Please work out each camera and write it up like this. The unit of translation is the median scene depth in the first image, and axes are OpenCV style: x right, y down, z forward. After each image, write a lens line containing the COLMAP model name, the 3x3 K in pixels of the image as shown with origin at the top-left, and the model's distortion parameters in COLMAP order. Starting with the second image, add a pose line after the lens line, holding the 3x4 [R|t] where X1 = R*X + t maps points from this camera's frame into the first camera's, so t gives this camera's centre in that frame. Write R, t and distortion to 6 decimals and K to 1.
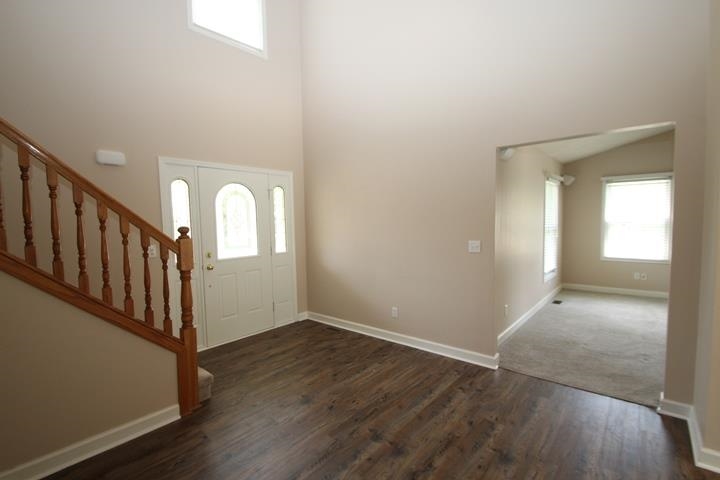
lens RADIAL K [[331.1, 0, 360.0], [0, 331.1, 240.0], [0, 0, 1]] dist [0.021510, -0.021267]
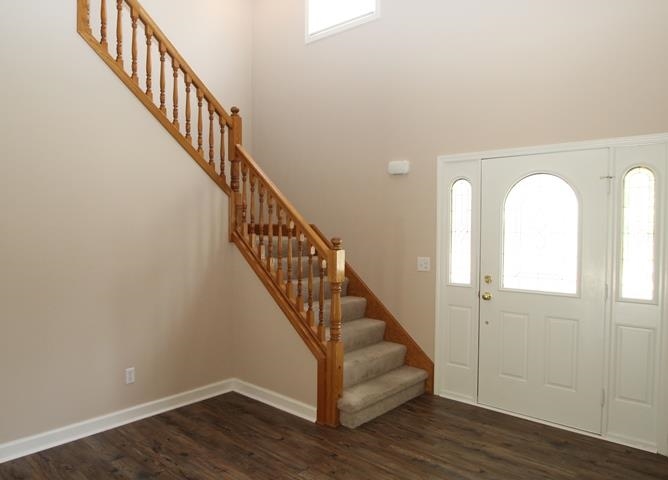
lens RADIAL K [[465.0, 0, 334.0], [0, 465.0, 240.0], [0, 0, 1]] dist [-0.005533, -0.002446]
pose [[-0.013893, 0.038368, -0.999167, 0.585671], [-0.079322, 0.996072, 0.039352, -0.054834], [0.996752, 0.079802, -0.010795, 0.703448]]
